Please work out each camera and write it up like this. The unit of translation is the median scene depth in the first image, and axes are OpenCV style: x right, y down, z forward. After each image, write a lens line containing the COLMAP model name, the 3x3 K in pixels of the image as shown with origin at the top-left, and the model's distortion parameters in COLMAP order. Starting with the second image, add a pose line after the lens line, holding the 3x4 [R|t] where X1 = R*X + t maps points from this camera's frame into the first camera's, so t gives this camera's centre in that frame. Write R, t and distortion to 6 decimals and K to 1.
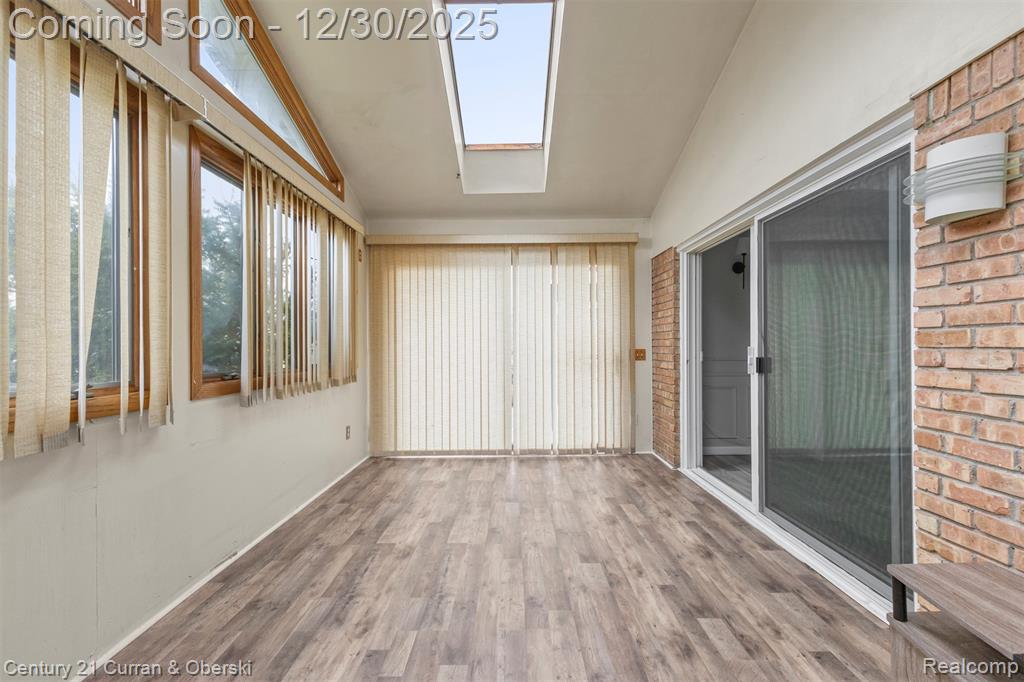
lens RADIAL K [[450.2, 0, 515.4], [0, 450.2, 337.5], [0, 0, 1]] dist [0.002895, 0.000222]
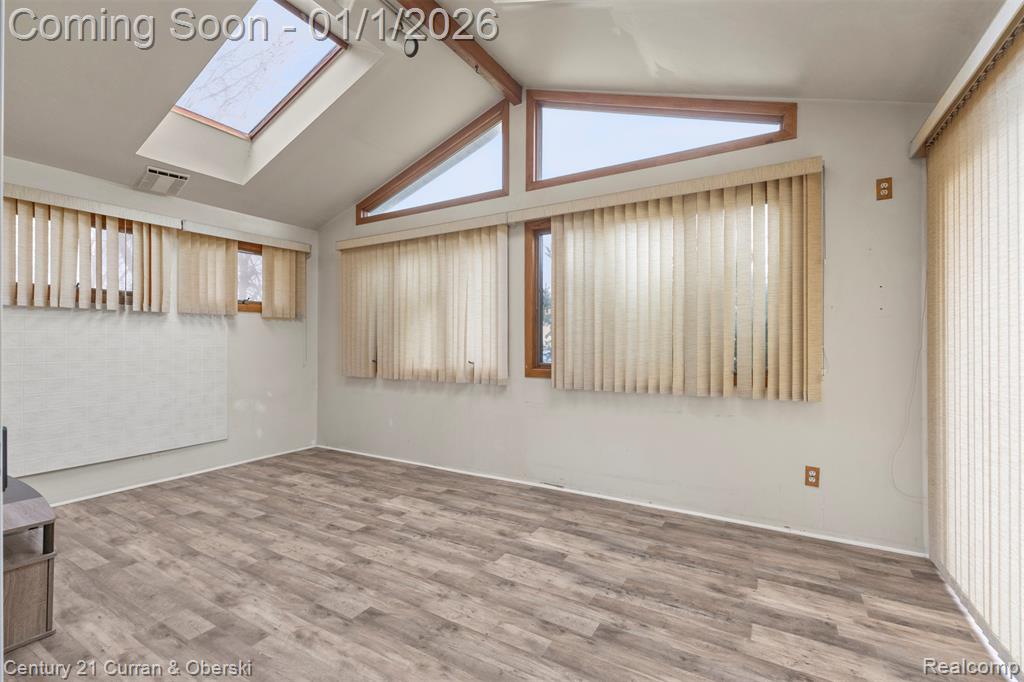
lens RADIAL K [[450.2, 0, 515.4], [0, 450.2, 337.5], [0, 0, 1]] dist [0.002895, 0.000222]
pose [[-0.516634, 0.003041, -0.856201, 0.773344], [0.023748, 0.999660, -0.010779, 0.003733], [0.855877, -0.025902, -0.516530, 1.776172]]
